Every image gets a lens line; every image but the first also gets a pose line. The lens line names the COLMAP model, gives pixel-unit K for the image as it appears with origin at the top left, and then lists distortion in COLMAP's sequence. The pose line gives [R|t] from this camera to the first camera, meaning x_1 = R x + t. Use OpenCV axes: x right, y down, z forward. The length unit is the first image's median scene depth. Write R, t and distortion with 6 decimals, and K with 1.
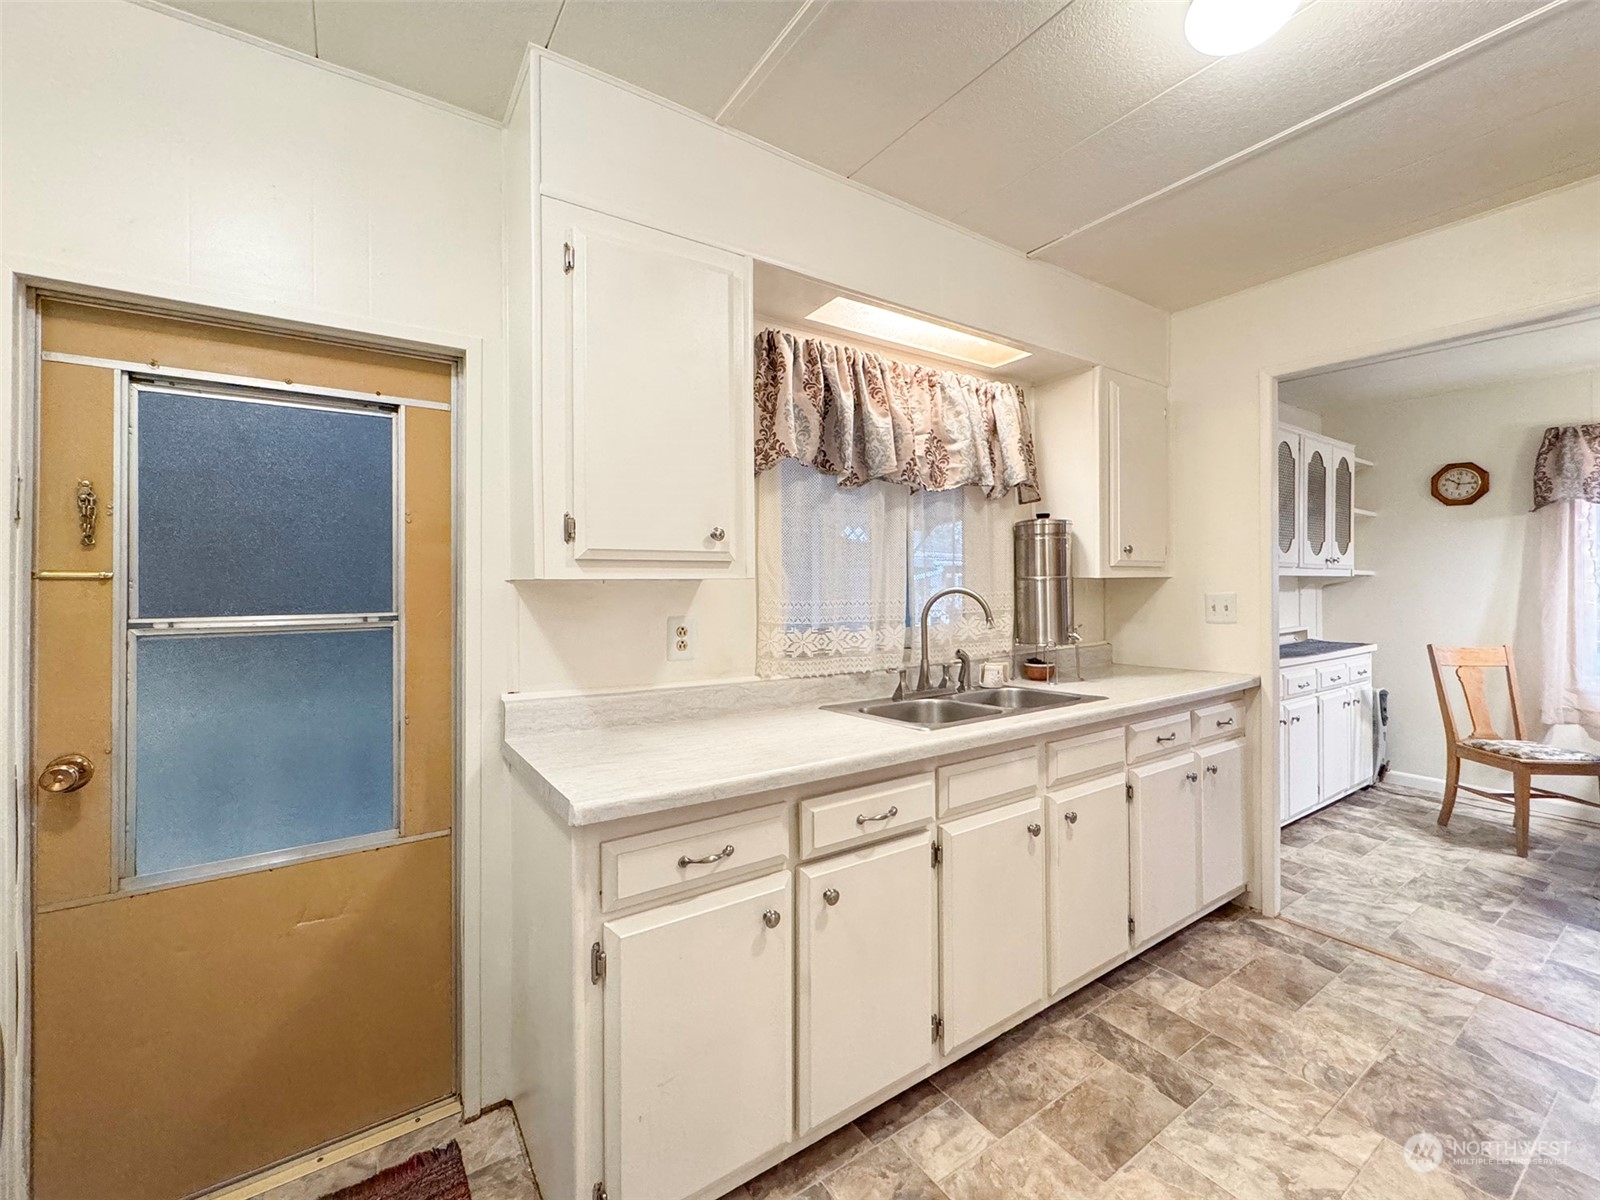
lens RADIAL K [[657.8, 0, 803.0], [0, 657.8, 577.2], [0, 0, 1]] dist [0.000465, 0.000009]
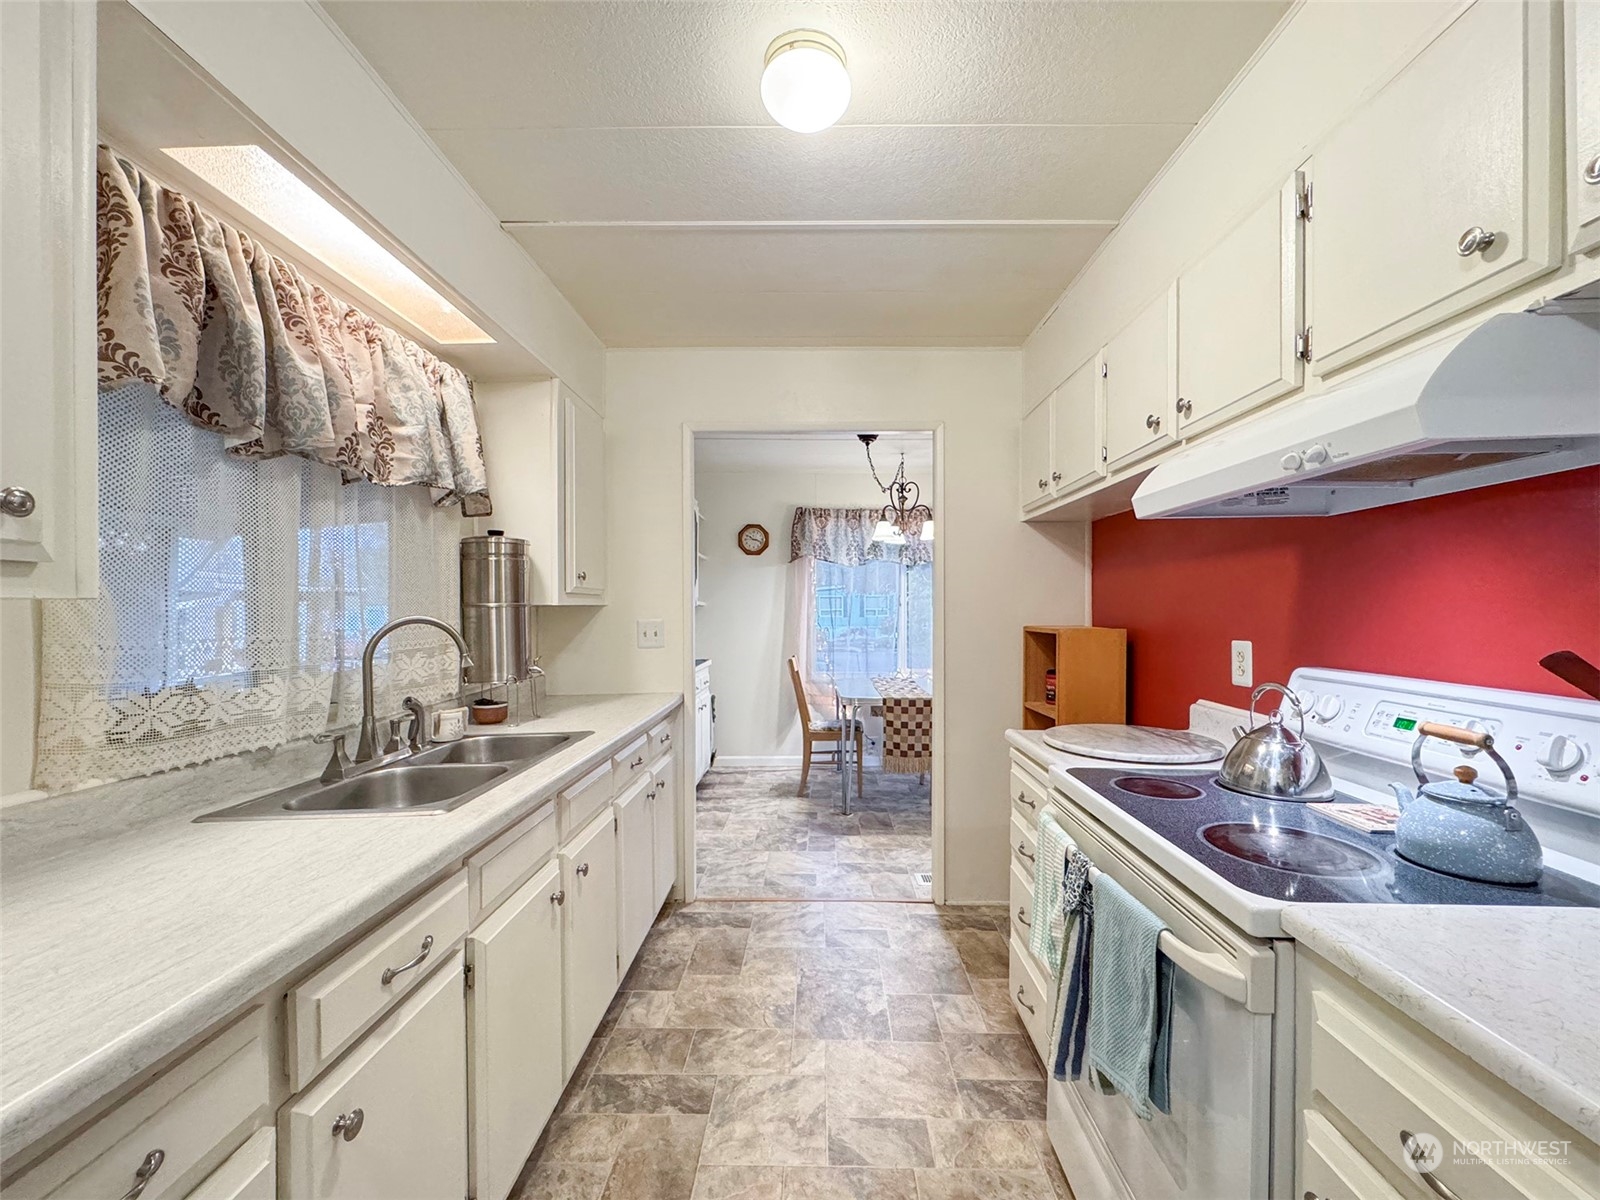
lens RADIAL K [[664.3, 0, 799.2], [0, 664.3, 606.7], [0, 0, 1]] dist [-0.001654, -0.000433]
pose [[0.575487, 0.005152, 0.817795, -0.140108], [-0.004110, 0.999986, -0.003408, 0.005722], [-0.817801, -0.001400, 0.575500, 0.197611]]
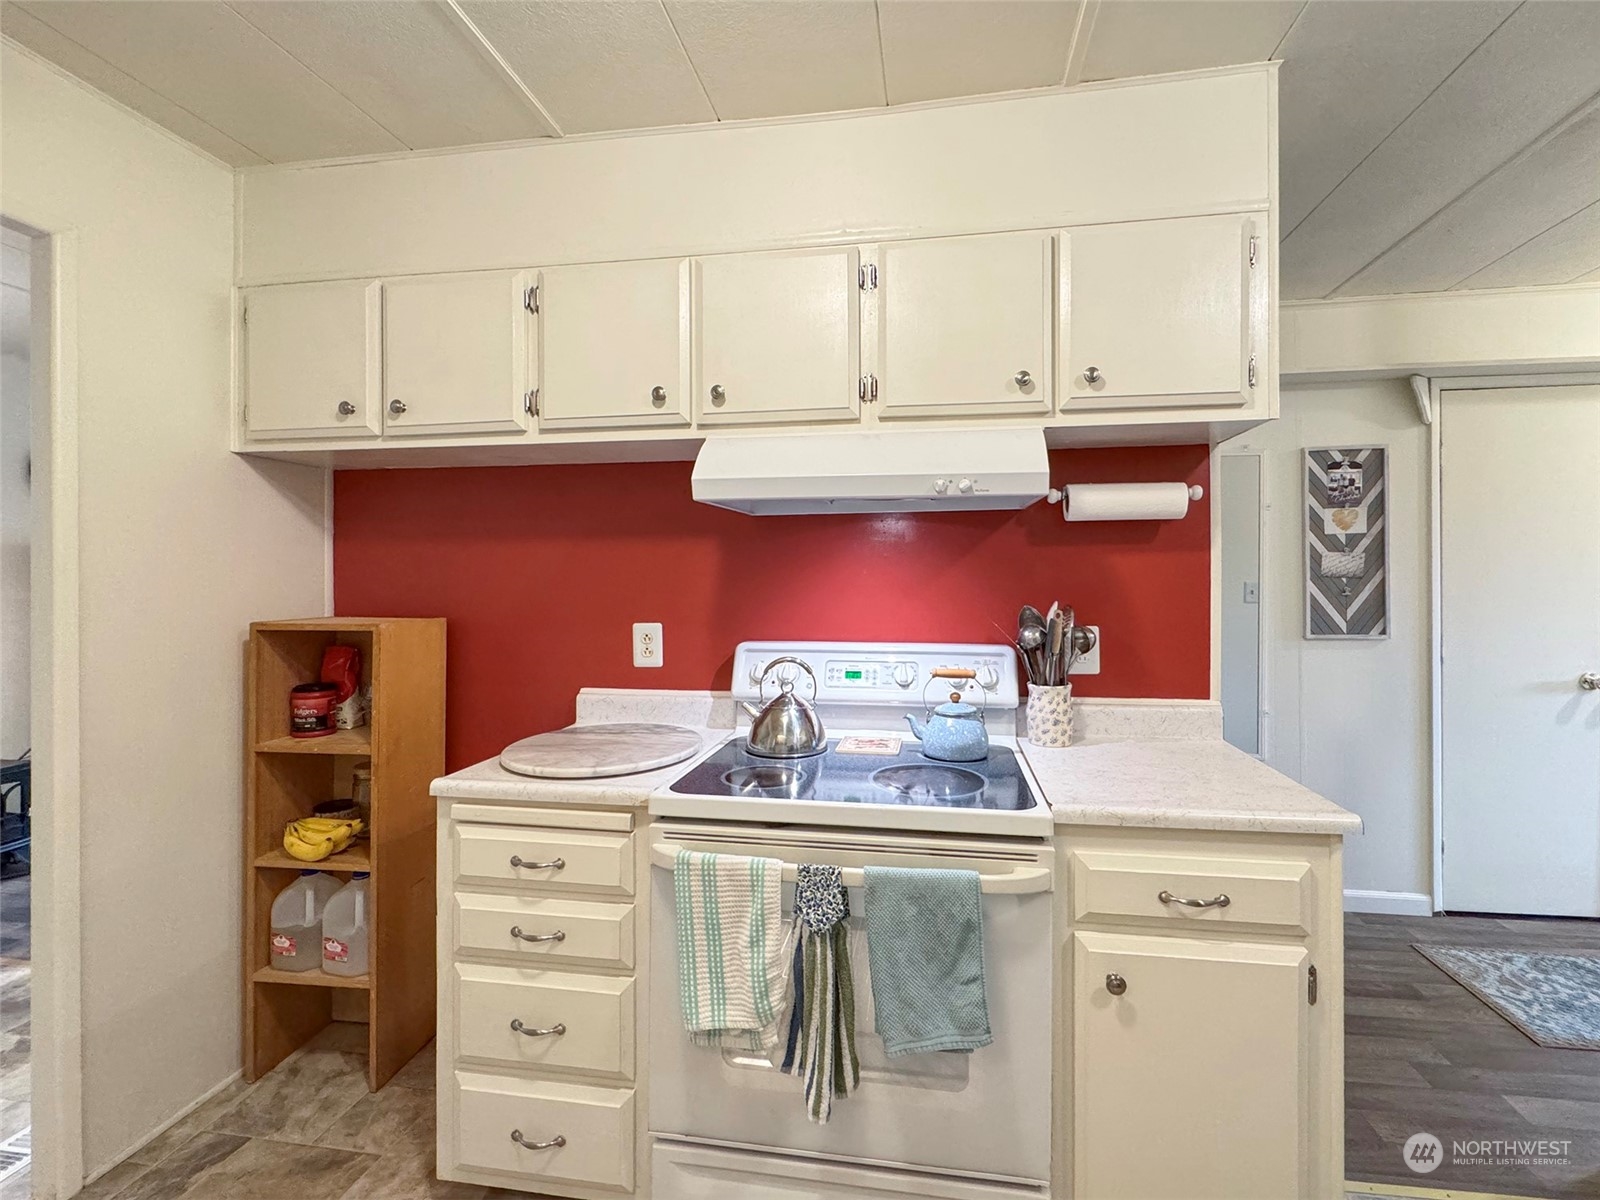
lens RADIAL K [[682.0, 0, 835.6], [0, 682.0, 573.5], [0, 0, 1]] dist [0.000512, 0.000157]
pose [[-0.741436, 0.010802, 0.670937, 0.149610], [0.003395, 0.999918, -0.012347, -0.014002], [-0.671015, -0.006877, -0.741412, 0.866778]]
